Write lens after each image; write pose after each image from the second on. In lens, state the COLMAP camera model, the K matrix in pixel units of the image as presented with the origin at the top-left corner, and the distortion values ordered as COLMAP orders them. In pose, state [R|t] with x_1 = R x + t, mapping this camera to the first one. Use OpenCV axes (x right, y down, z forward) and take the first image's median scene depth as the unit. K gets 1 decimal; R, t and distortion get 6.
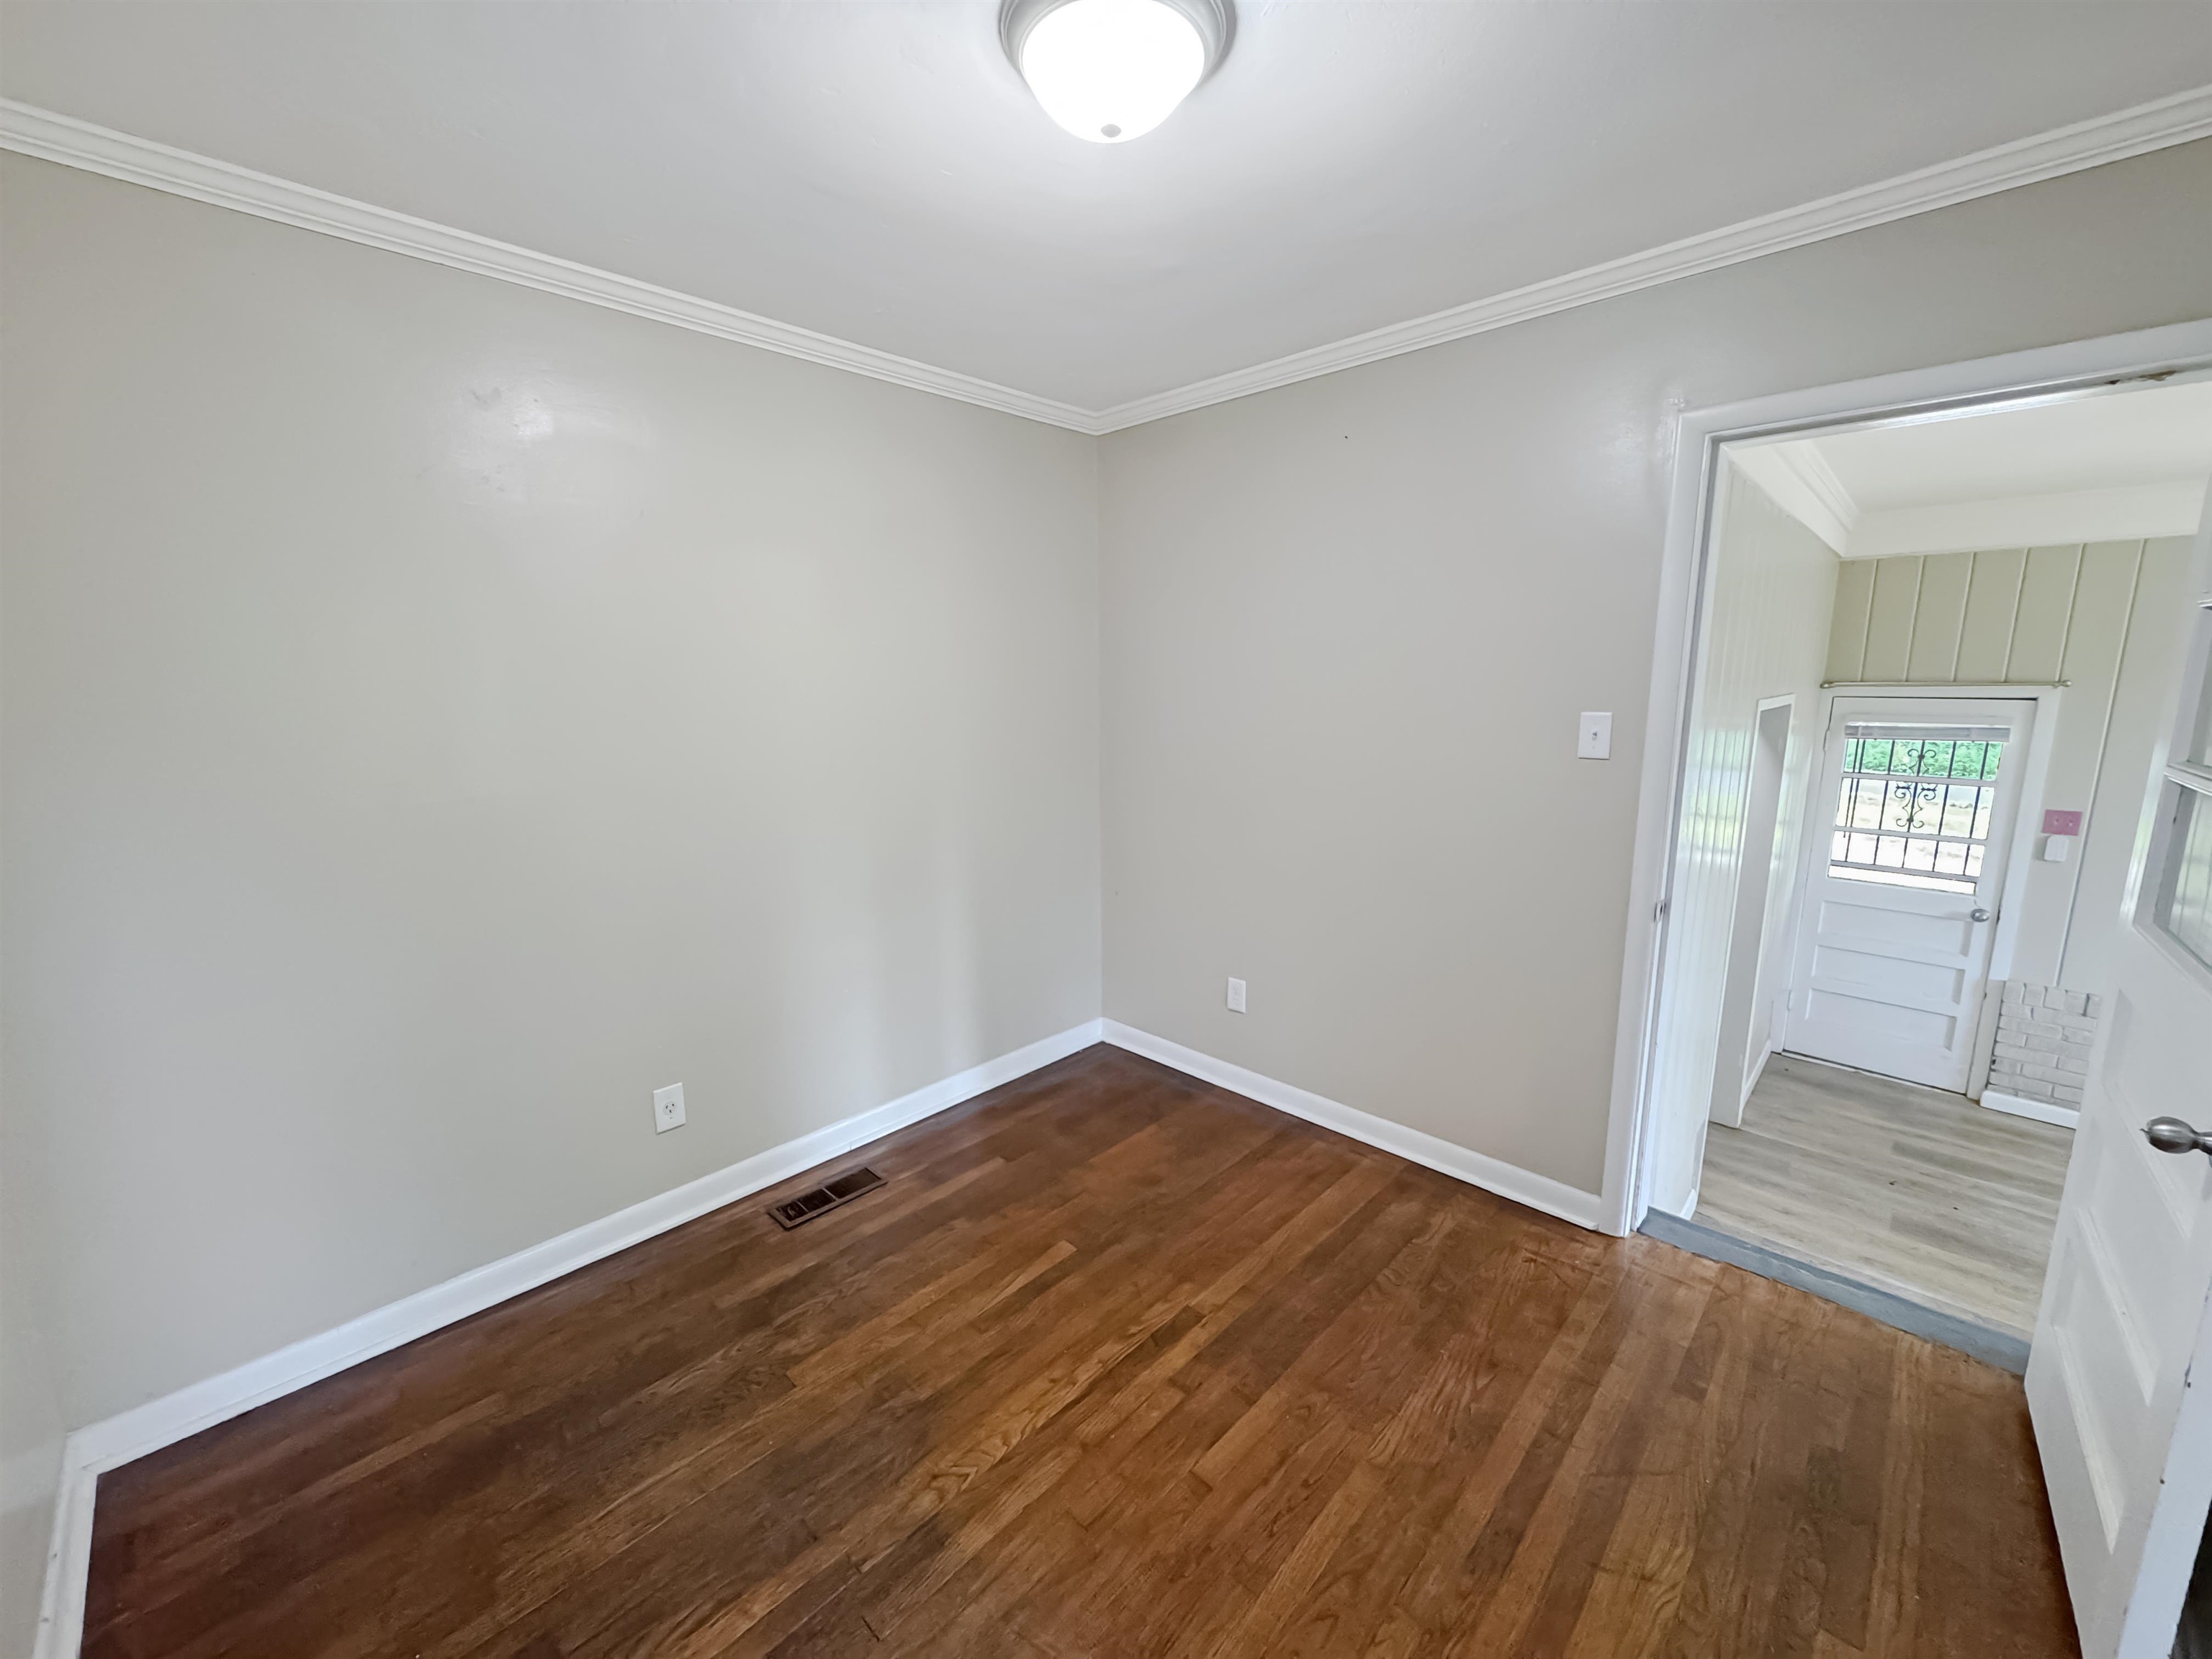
lens RADIAL K [[884.3, 0, 1106.0], [0, 884.3, 829.5], [0, 0, 1]] dist [-0.001116, -0.000004]
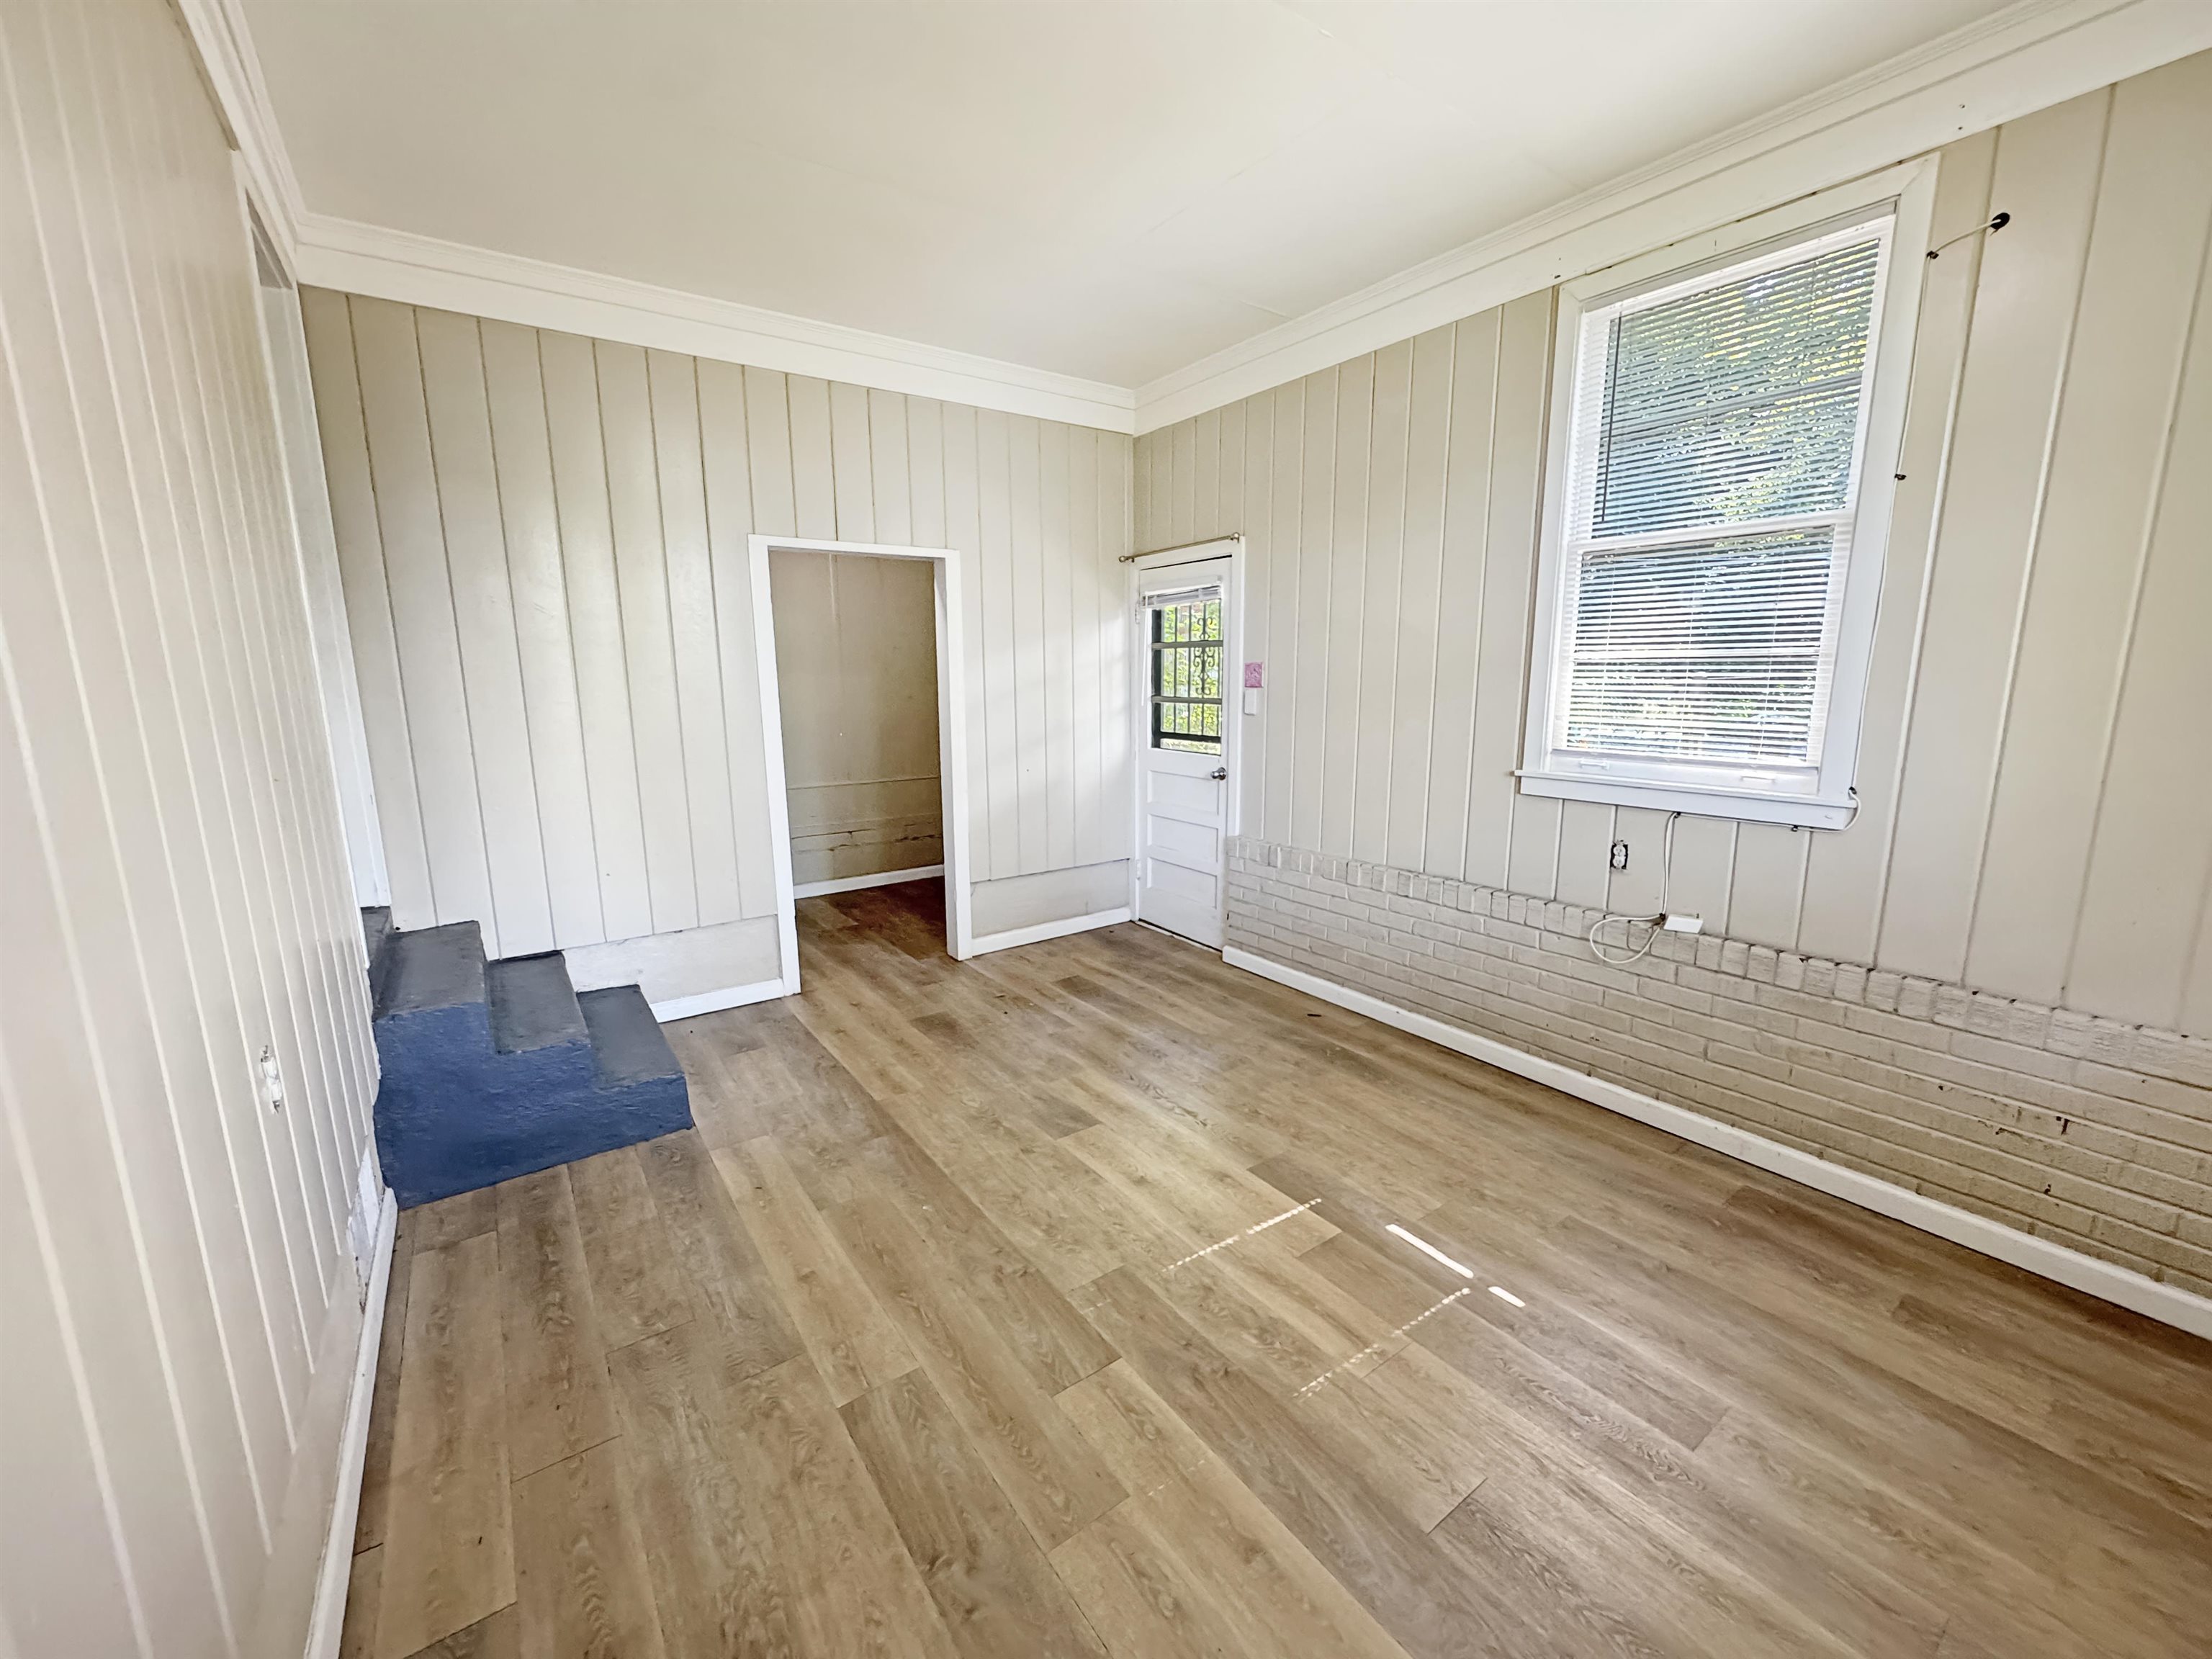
lens RADIAL K [[884.3, 0, 1106.0], [0, 884.3, 829.5], [0, 0, 1]] dist [-0.001116, -0.000004]
pose [[0.982162, 0.034796, -0.184787, 1.088453], [-0.034910, 0.999387, 0.002638, 0.171325], [0.184766, 0.003860, 0.982775, -0.026349]]
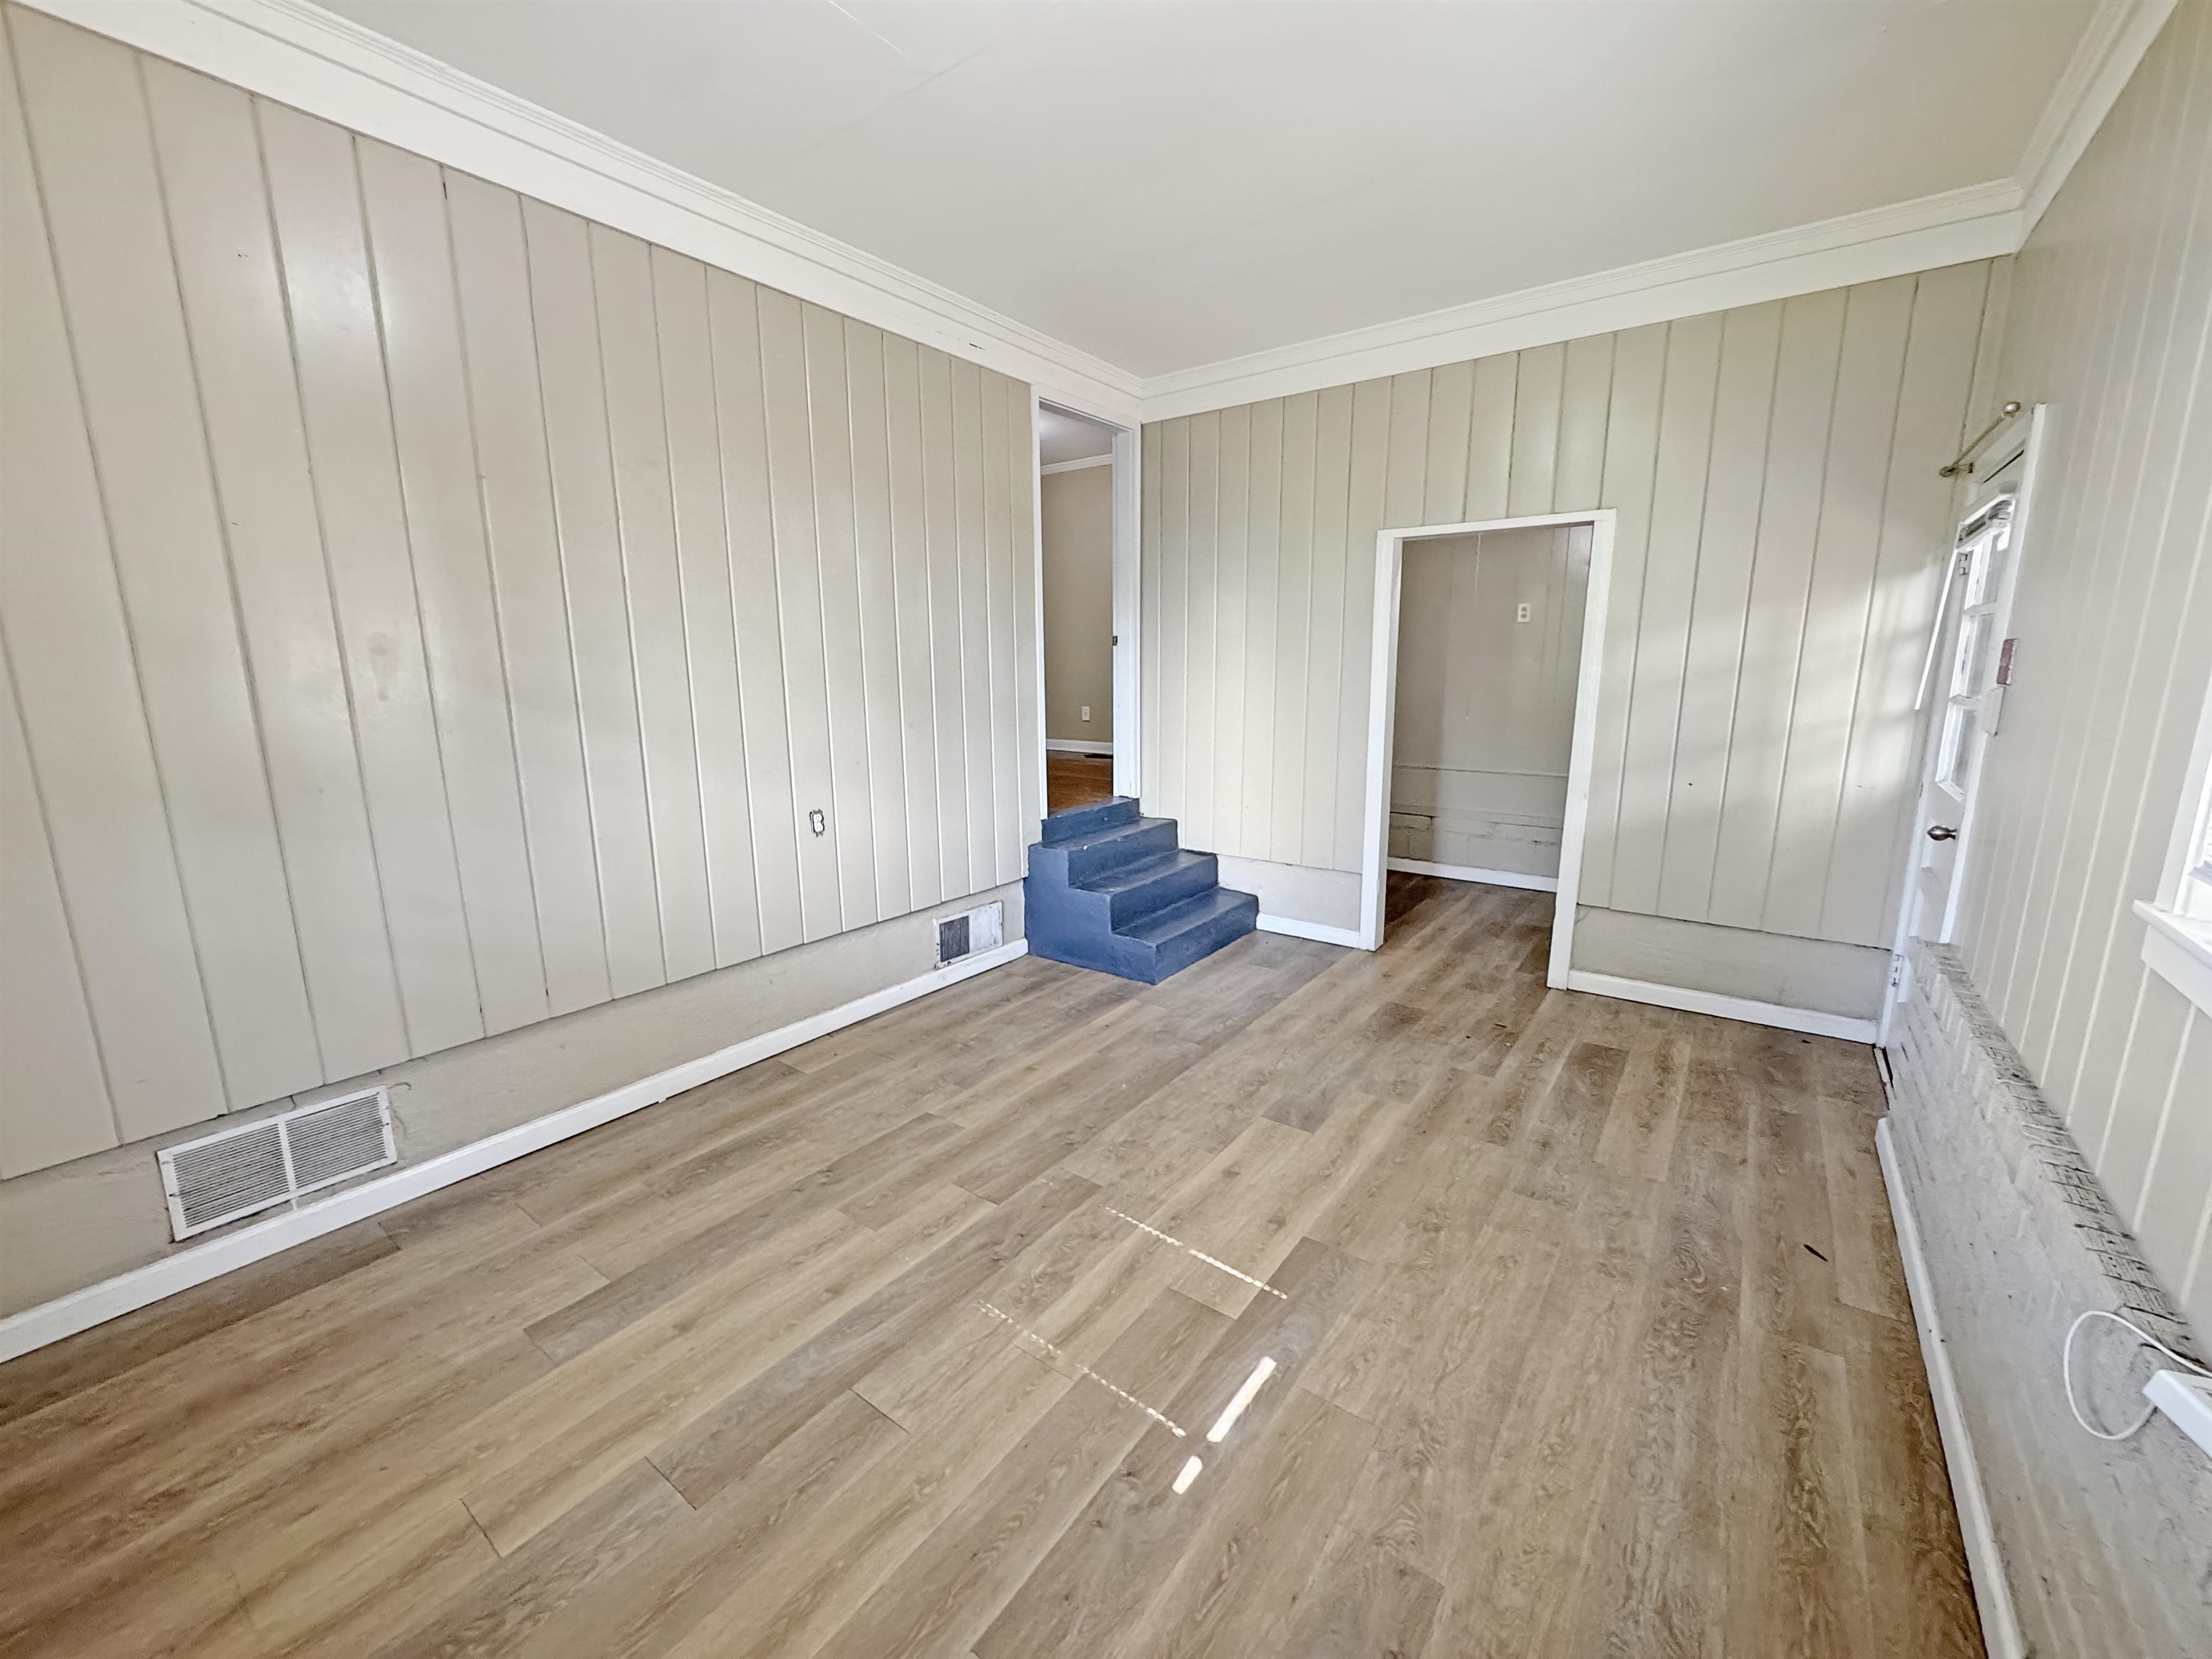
lens RADIAL K [[884.3, 0, 1106.0], [0, 884.3, 829.5], [0, 0, 1]] dist [-0.001116, -0.000004]
pose [[0.115379, 0.195121, -0.973969, 1.547396], [-0.171093, 0.969767, 0.174011, 0.095105], [0.978476, 0.146562, 0.145275, 0.379230]]
